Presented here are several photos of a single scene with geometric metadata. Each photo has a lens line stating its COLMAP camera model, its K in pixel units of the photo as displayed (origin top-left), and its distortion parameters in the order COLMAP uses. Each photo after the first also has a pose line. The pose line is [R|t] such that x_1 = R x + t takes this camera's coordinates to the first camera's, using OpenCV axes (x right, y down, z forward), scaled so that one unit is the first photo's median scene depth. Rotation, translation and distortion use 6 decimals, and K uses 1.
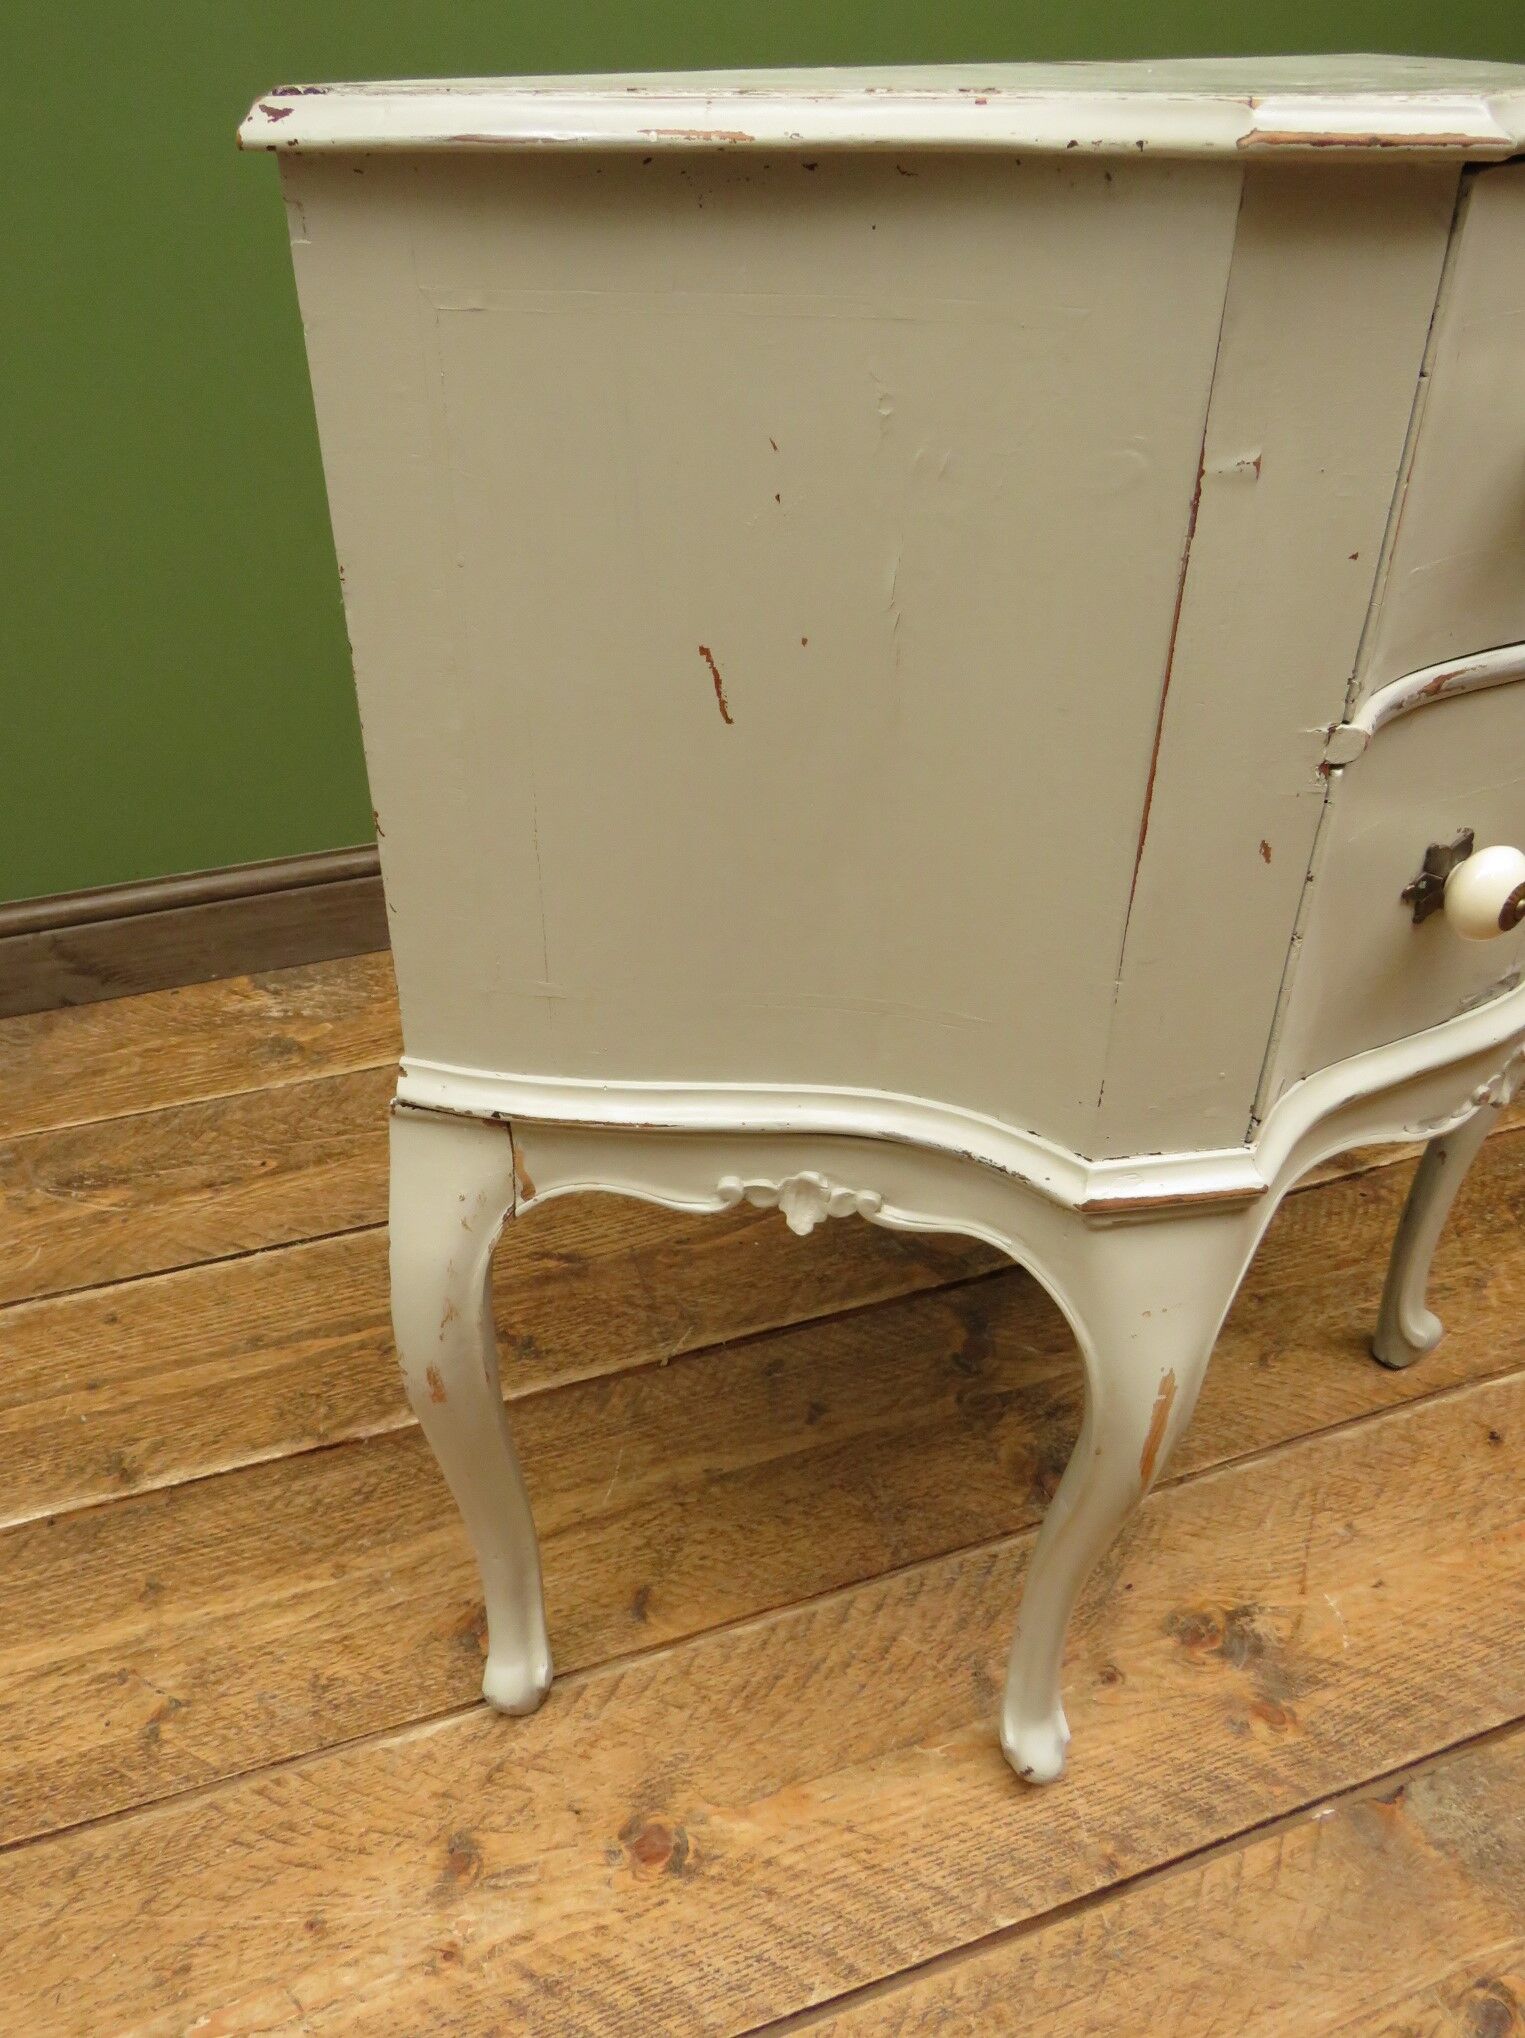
lens RADIAL K [[1544.8, 0, 771.5], [0, 1544.8, 1024.4], [0, 0, 1]] dist [-0.019031, 0.007942]
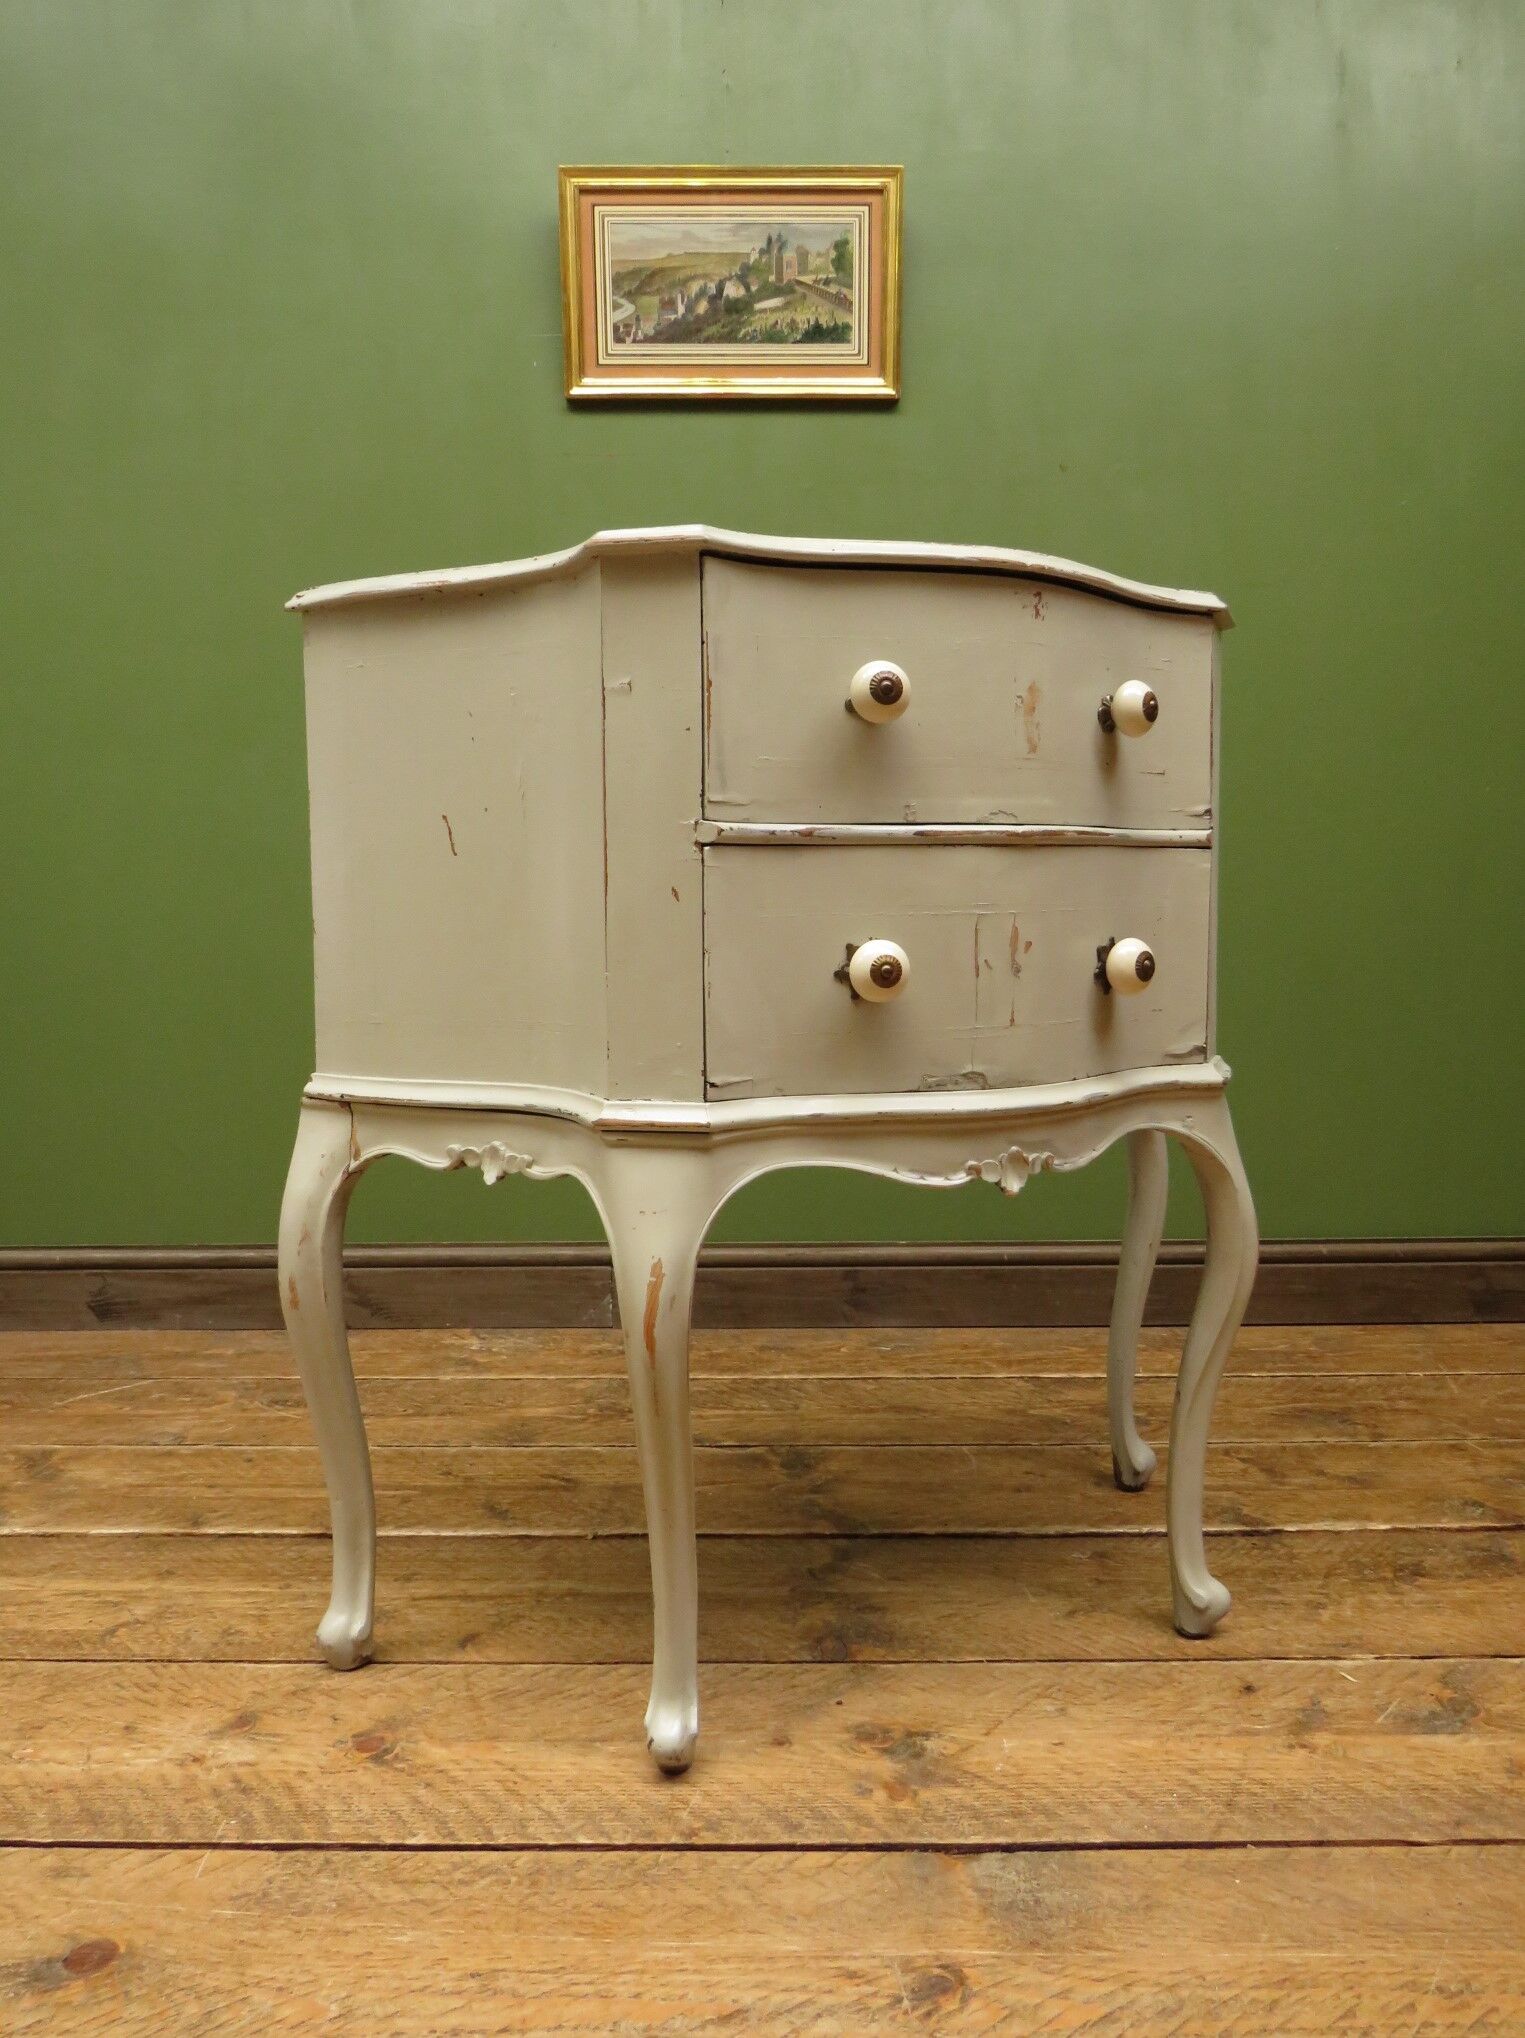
lens RADIAL K [[1458.8, 0, 762.5], [0, 1458.8, 1019.0], [0, 0, 1]] dist [-0.010444, 0.000083]
pose [[0.937443, 0.017262, -0.347711, 0.480876], [-0.182119, 0.875526, -0.447534, 0.363025], [0.296705, 0.482862, 0.823899, -0.150010]]
